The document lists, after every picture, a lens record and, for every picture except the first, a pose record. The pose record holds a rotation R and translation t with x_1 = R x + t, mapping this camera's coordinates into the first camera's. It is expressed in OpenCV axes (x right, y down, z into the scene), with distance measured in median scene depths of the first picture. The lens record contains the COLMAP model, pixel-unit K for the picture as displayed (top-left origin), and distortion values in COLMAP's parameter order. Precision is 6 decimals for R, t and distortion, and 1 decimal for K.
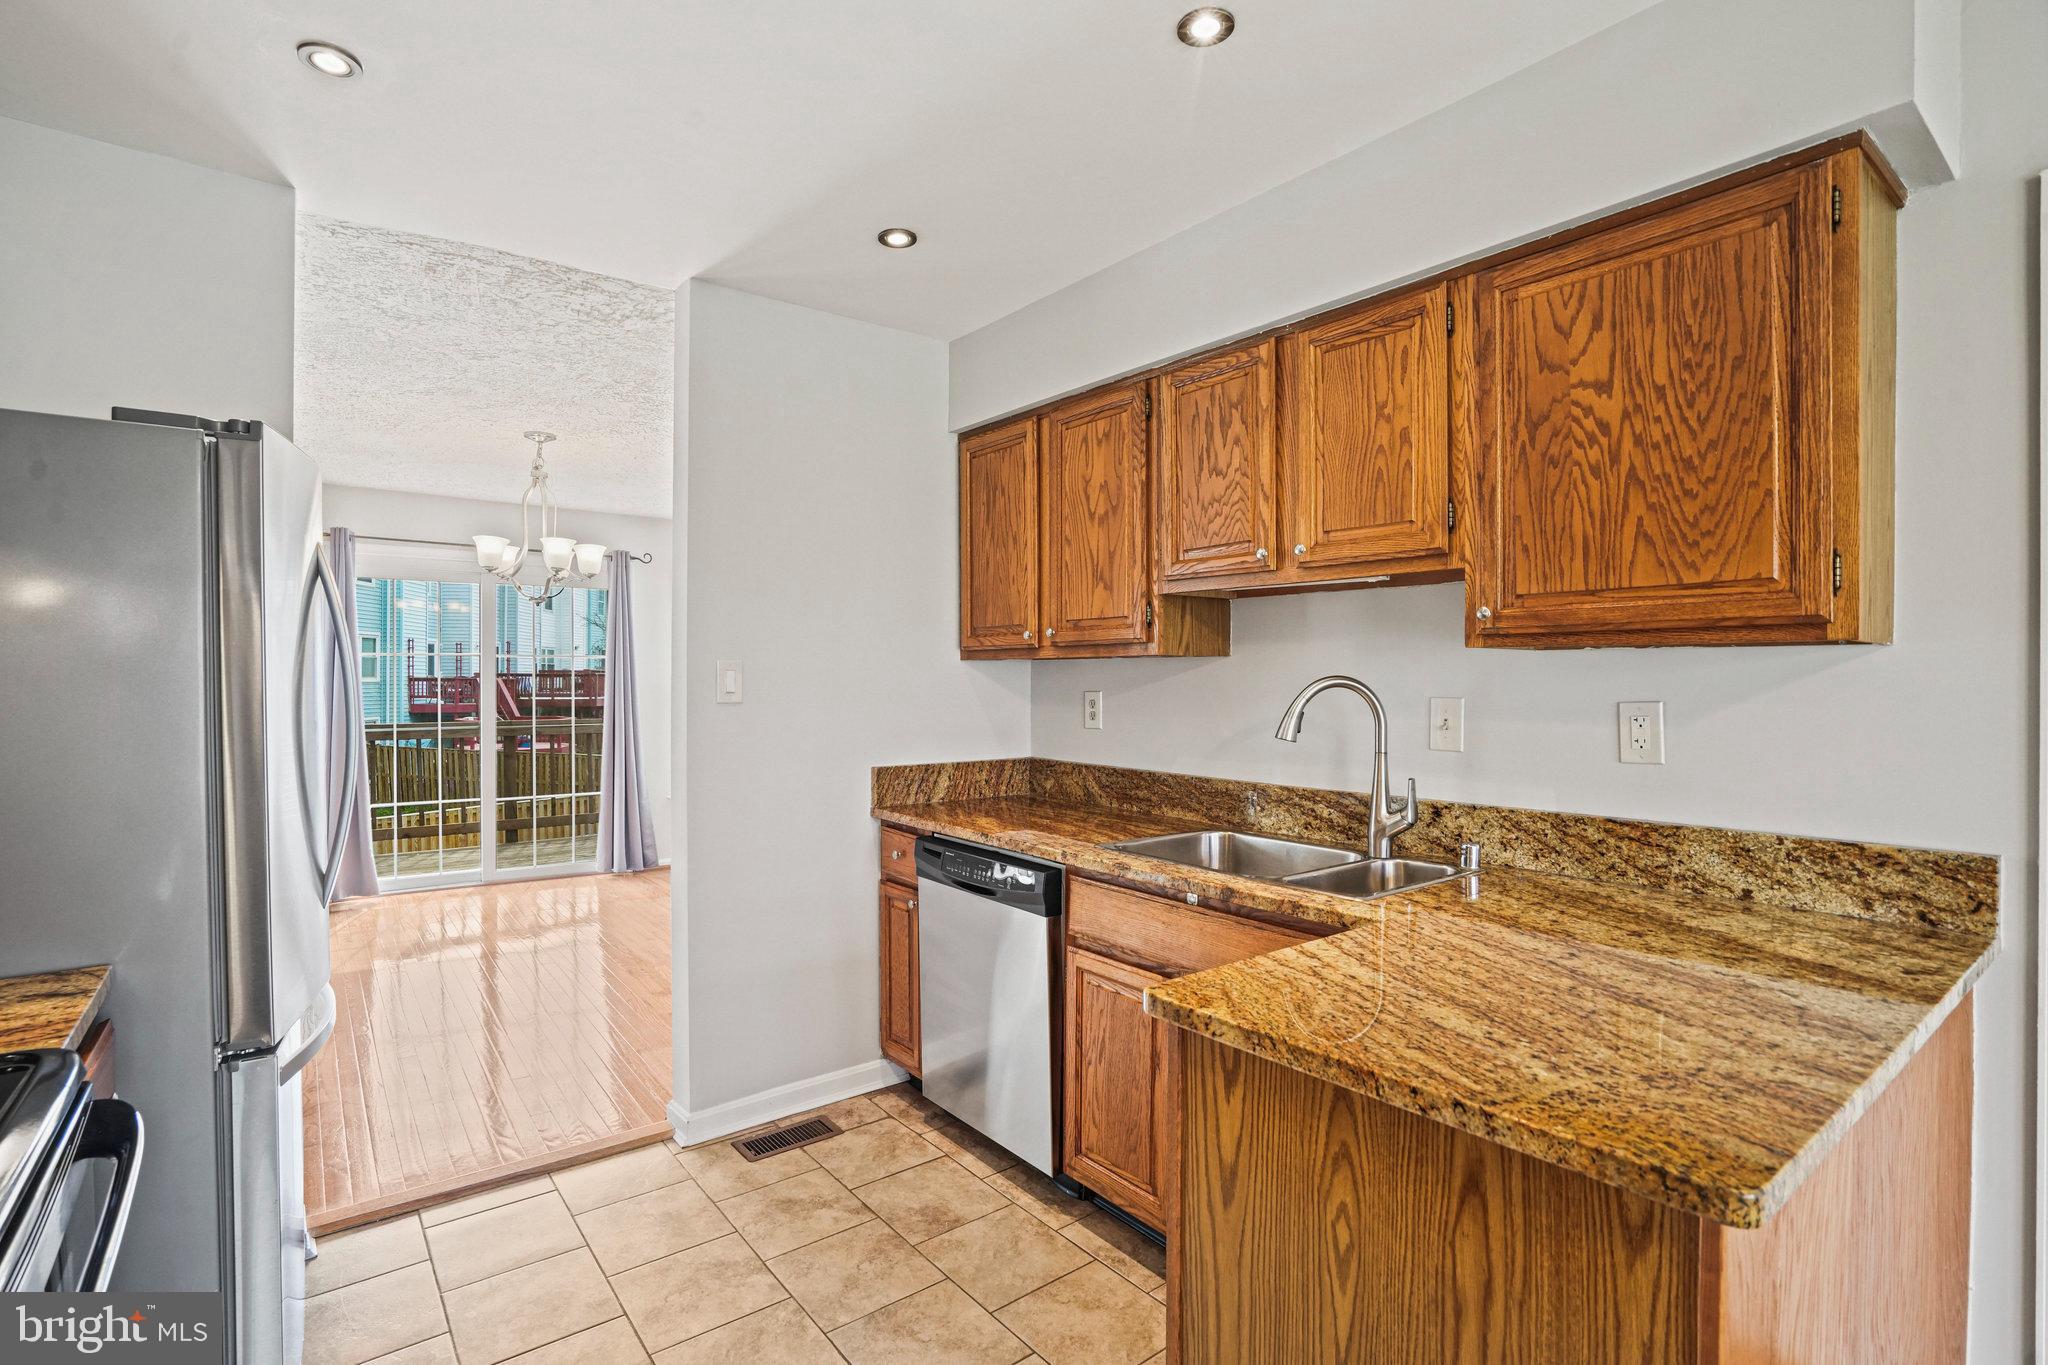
lens RADIAL K [[971.4, 0, 999.6], [0, 971.4, 680.1], [0, 0, 1]] dist [-0.051676, 0.018743]
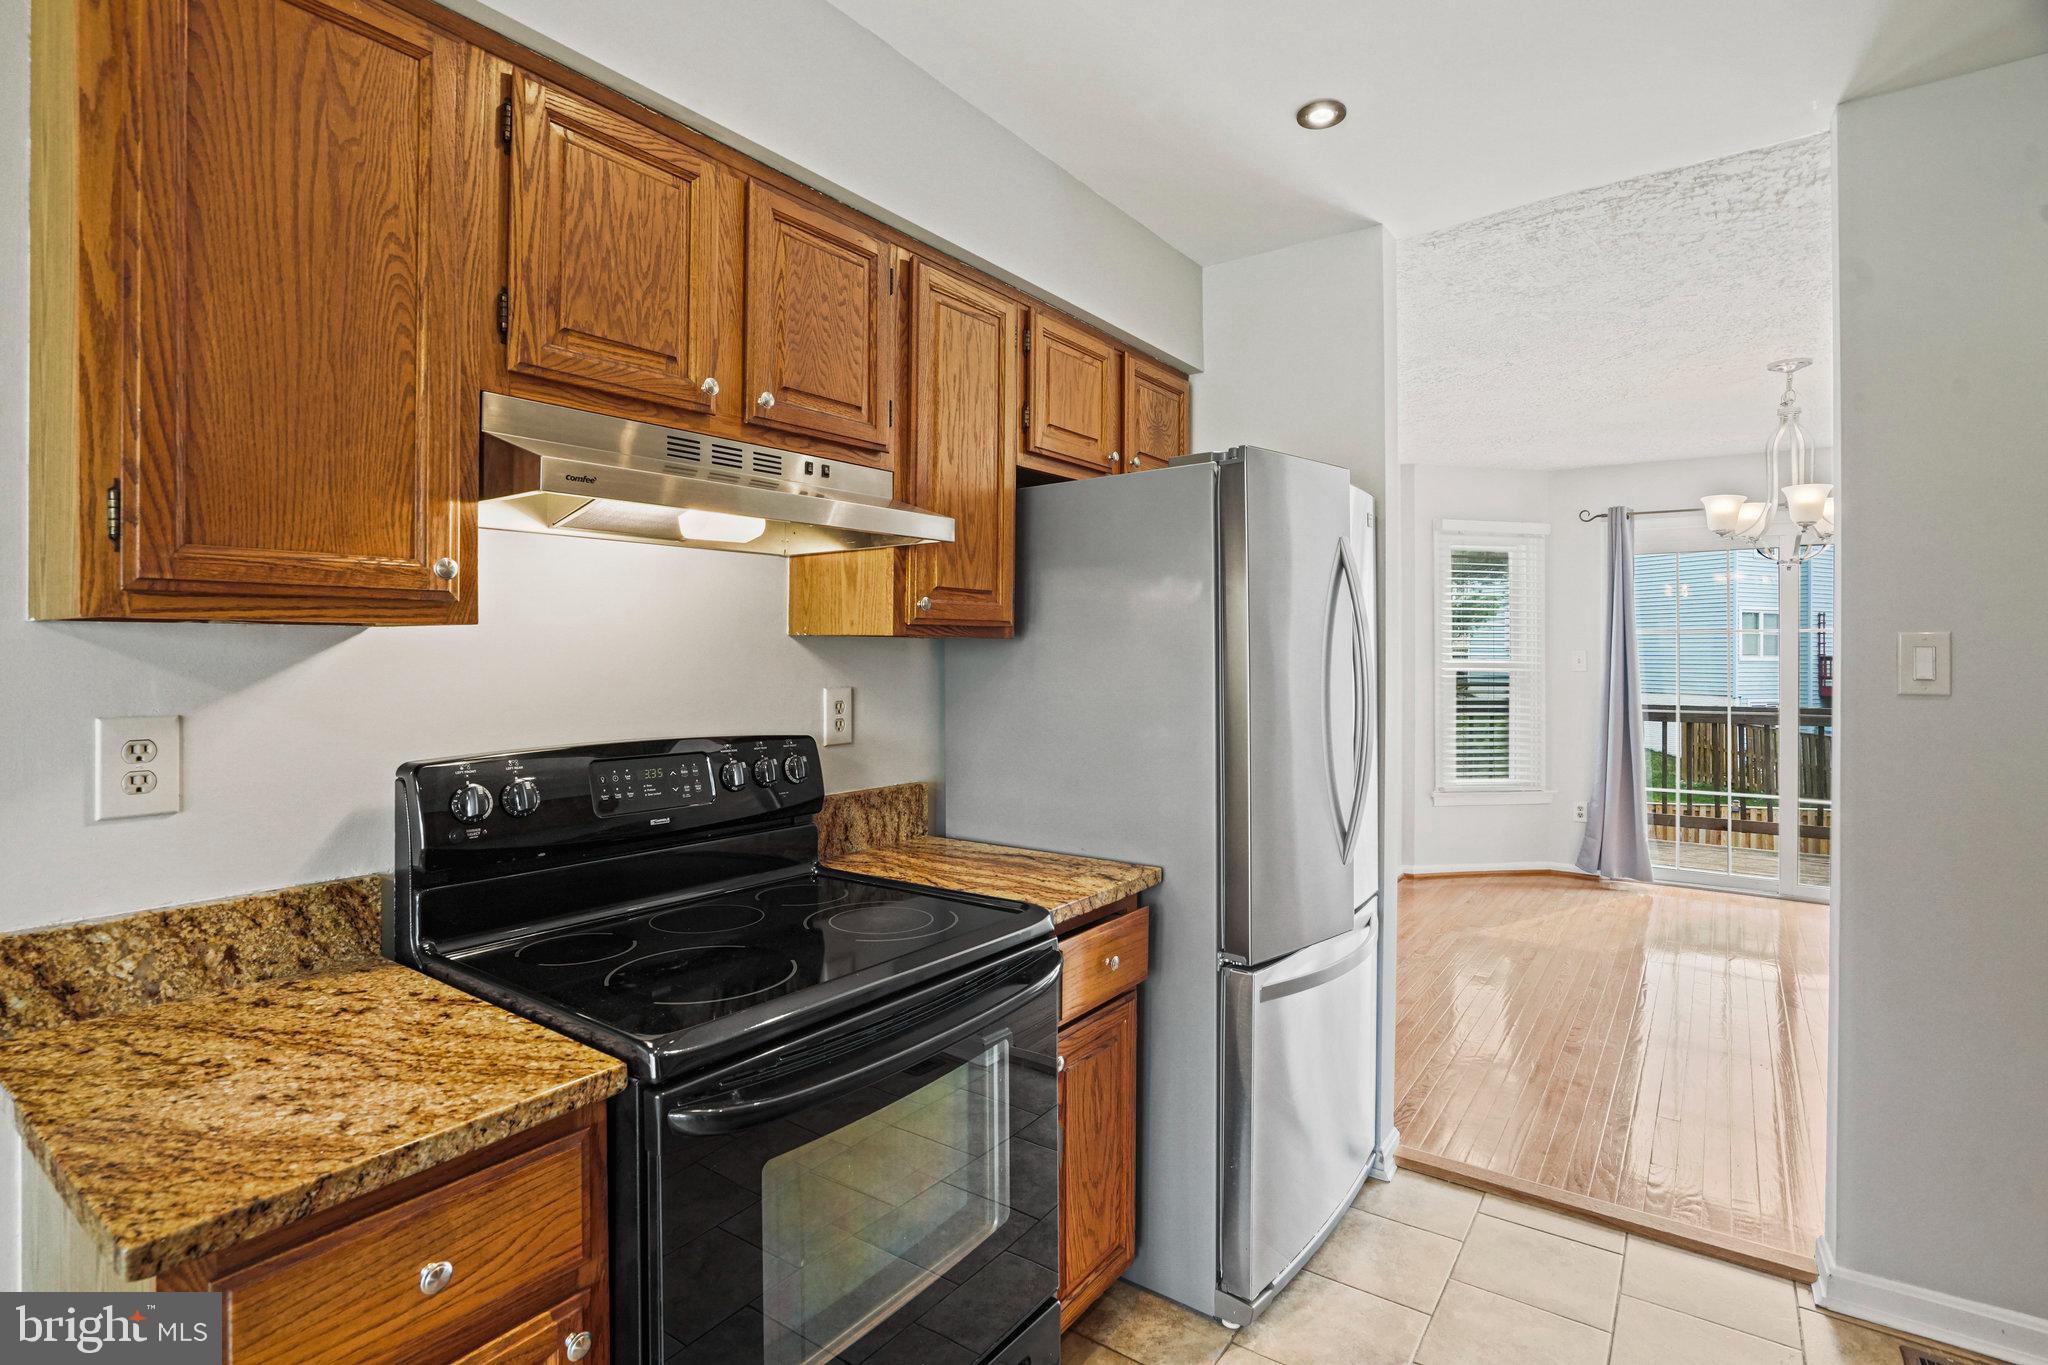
lens RADIAL K [[971.4, 0, 1009.7], [0, 971.4, 647.0], [0, 0, 1]] dist [-0.051676, 0.018743]
pose [[0.281001, -0.007978, -0.959674, 0.209377], [-0.004037, 0.999947, -0.009495, -0.001671], [0.959699, 0.006543, 0.280954, 0.239168]]
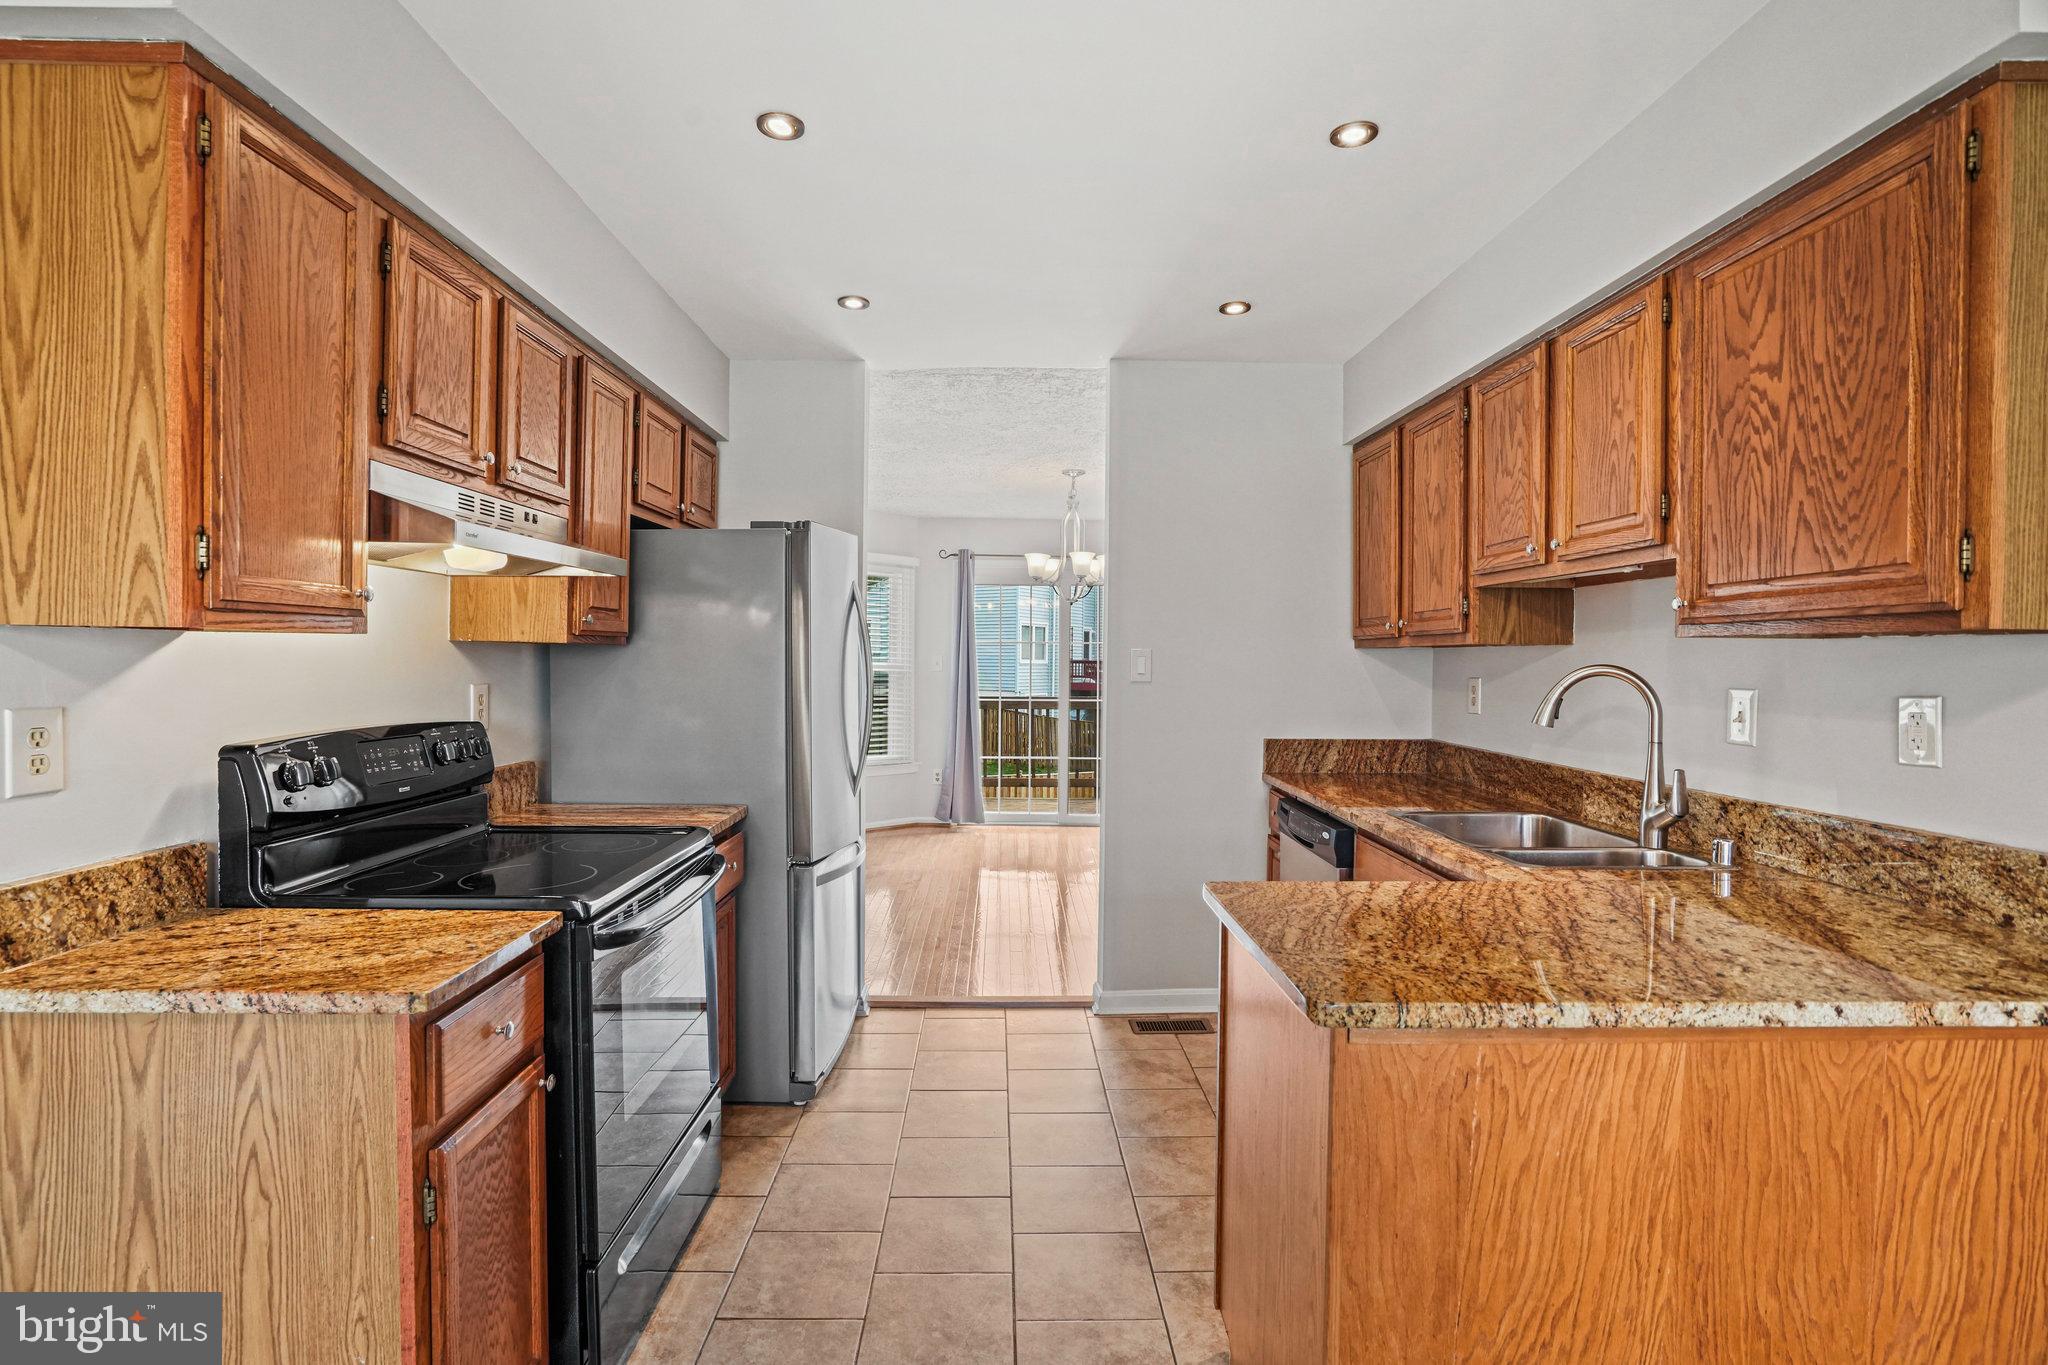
lens RADIAL K [[971.4, 0, 992.6], [0, 971.4, 667.0], [0, 0, 1]] dist [-0.051676, 0.018743]
pose [[0.794823, 0.010338, -0.606753, 0.421560], [-0.009200, 0.999945, 0.004986, -0.000964], [0.606771, 0.001620, 0.794875, -0.181541]]
